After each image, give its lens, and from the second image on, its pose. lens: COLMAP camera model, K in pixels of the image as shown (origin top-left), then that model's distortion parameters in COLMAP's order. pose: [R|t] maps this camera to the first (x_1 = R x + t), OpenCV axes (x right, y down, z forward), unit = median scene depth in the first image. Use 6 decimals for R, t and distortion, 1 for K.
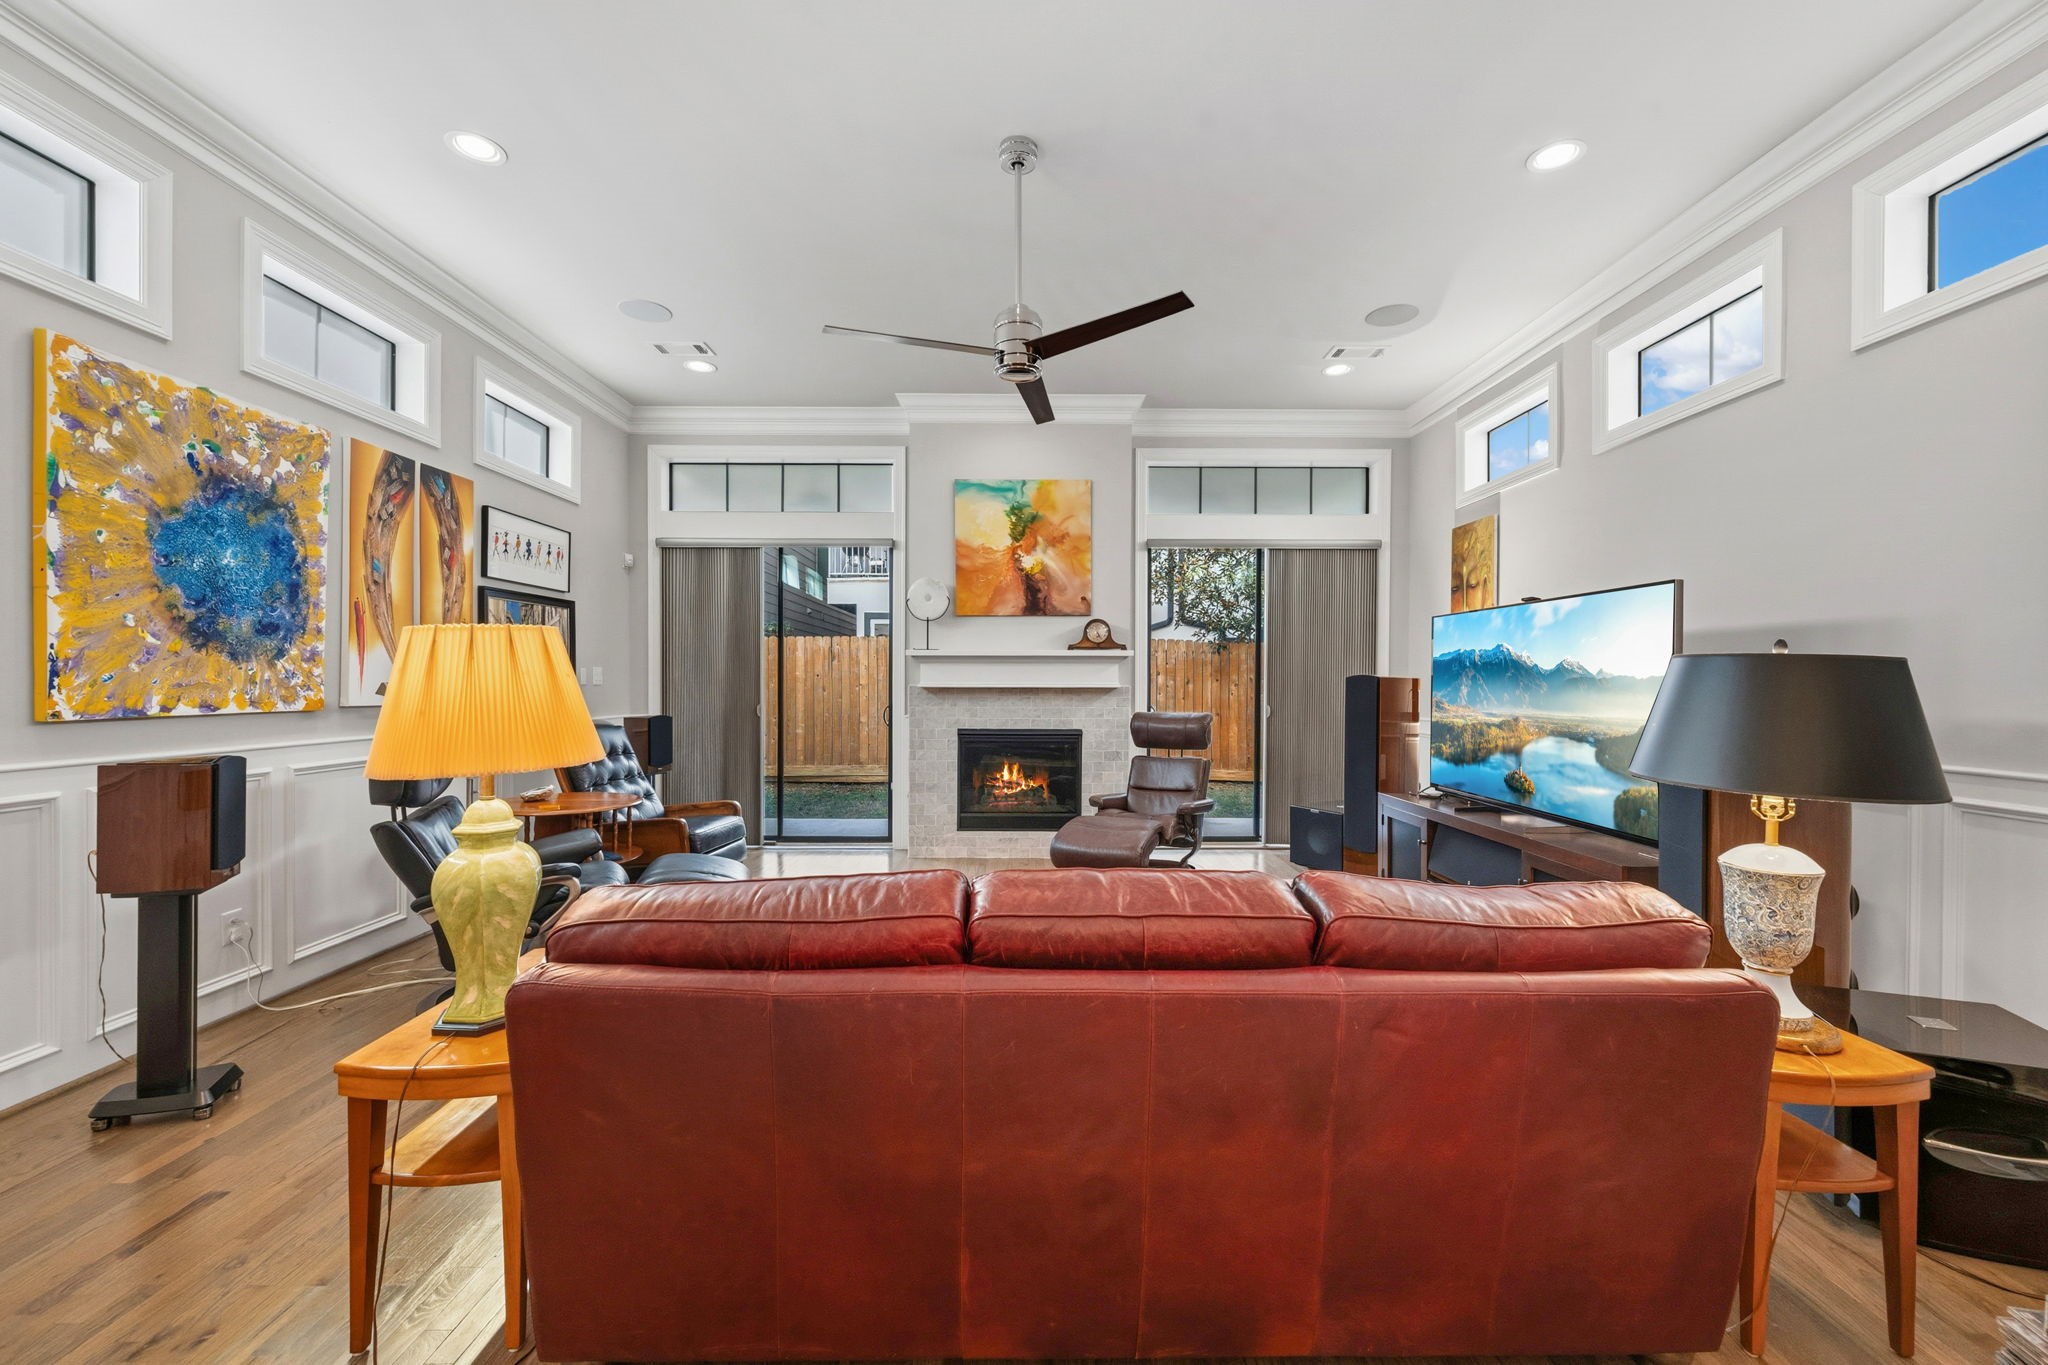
lens RADIAL K [[801.4, 0, 1034.1], [0, 801.4, 674.4], [0, 0, 1]] dist [-0.000374, -0.000050]
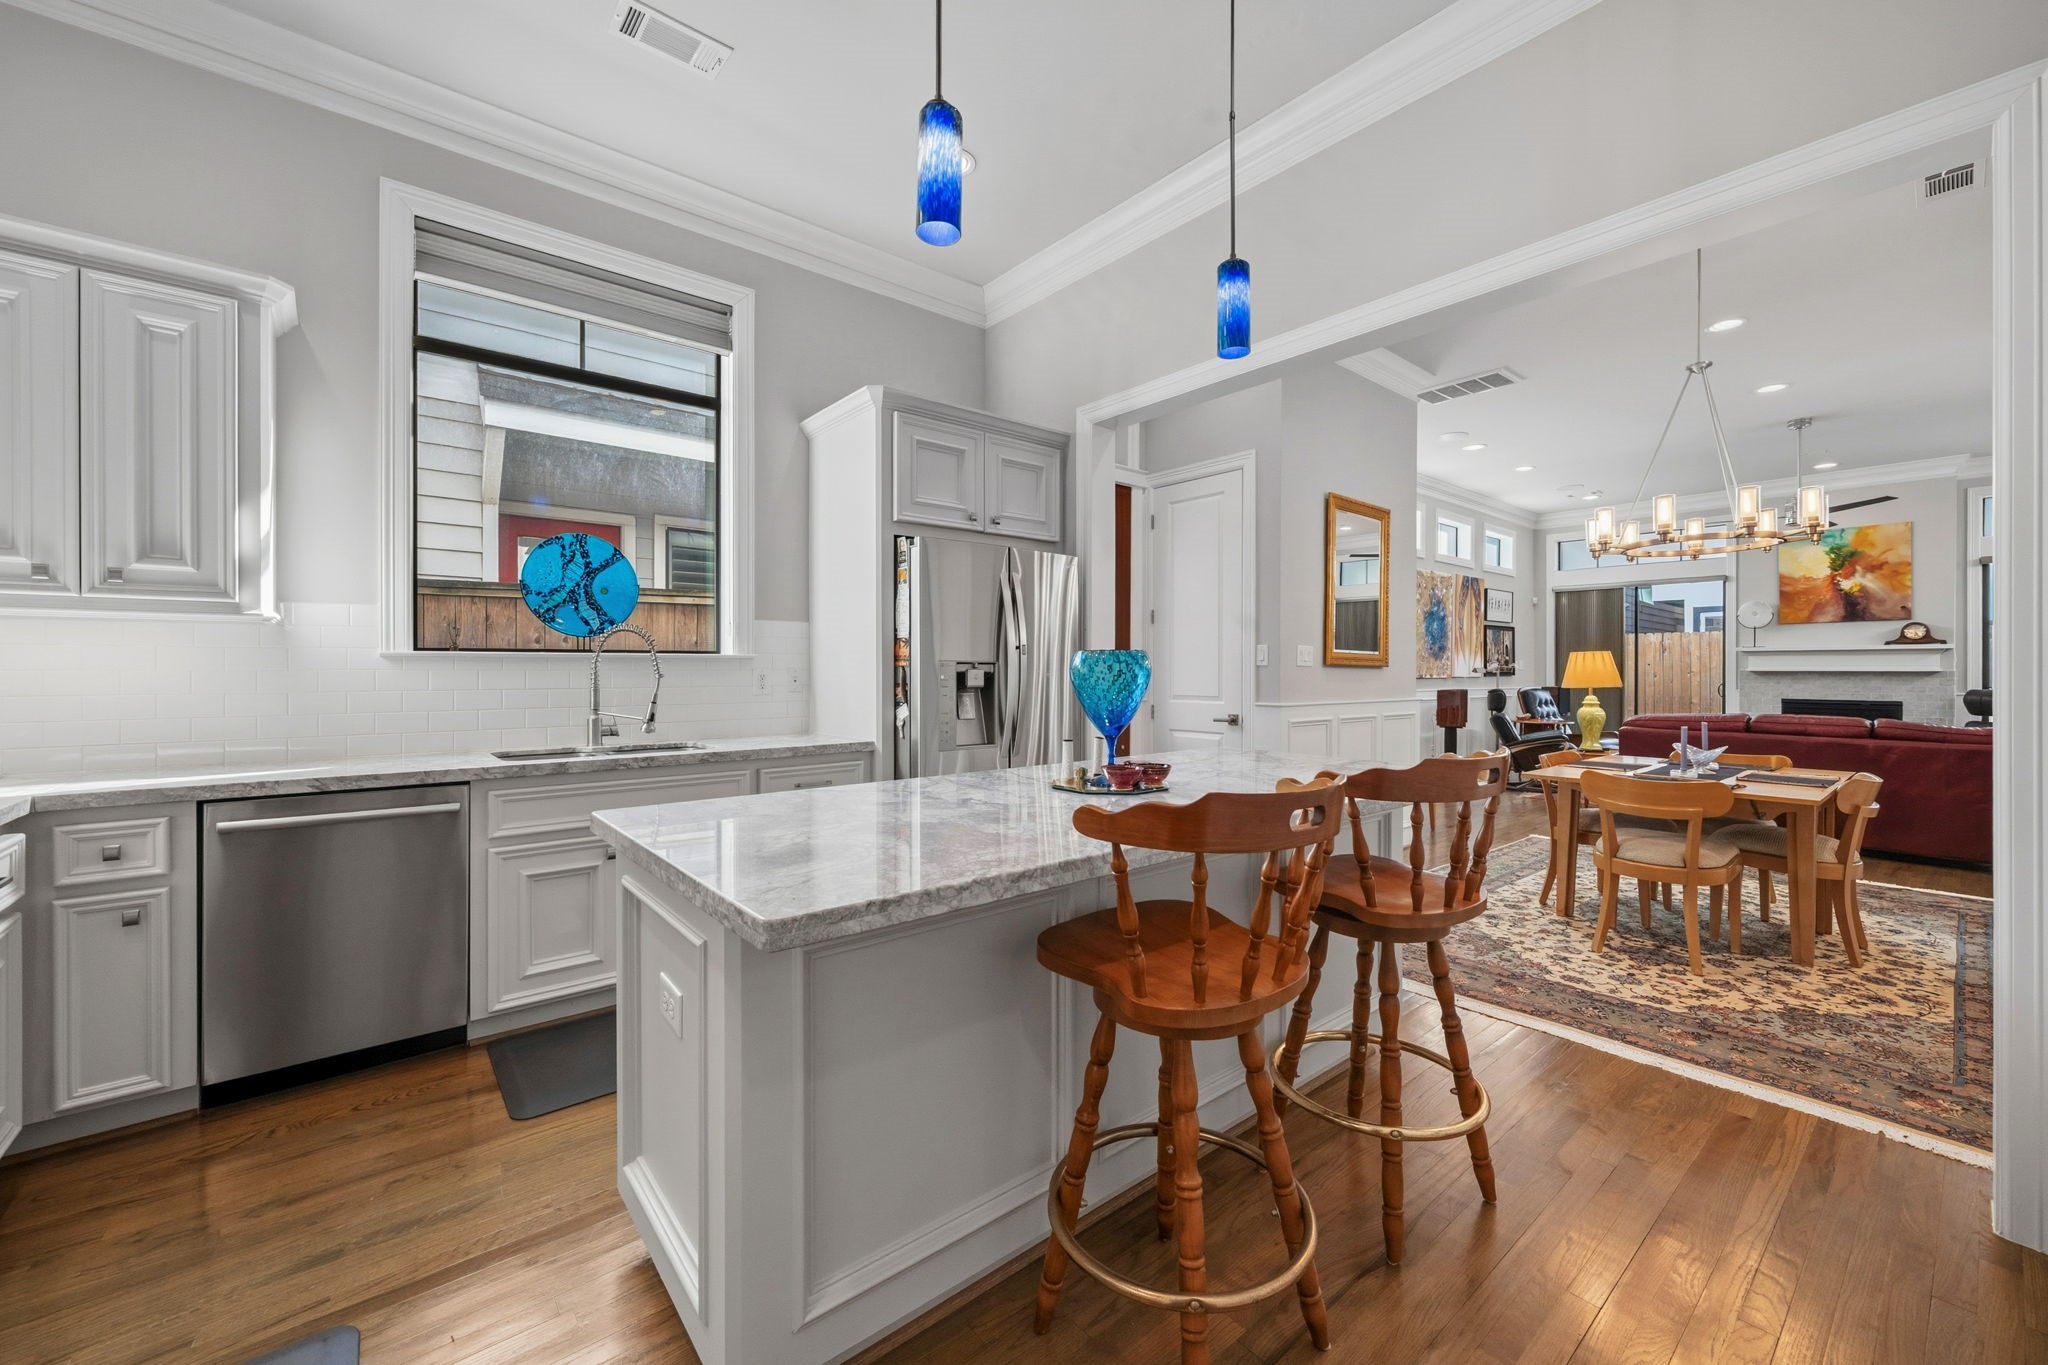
lens RADIAL K [[801.4, 0, 1034.1], [0, 801.4, 674.4], [0, 0, 1]] dist [-0.000374, -0.000050]
pose [[0.630304, 0.002090, -0.776345, 0.190677], [0.006576, 0.999946, 0.008031, 0.000685], [0.776320, -0.010168, 0.630256, -1.052713]]
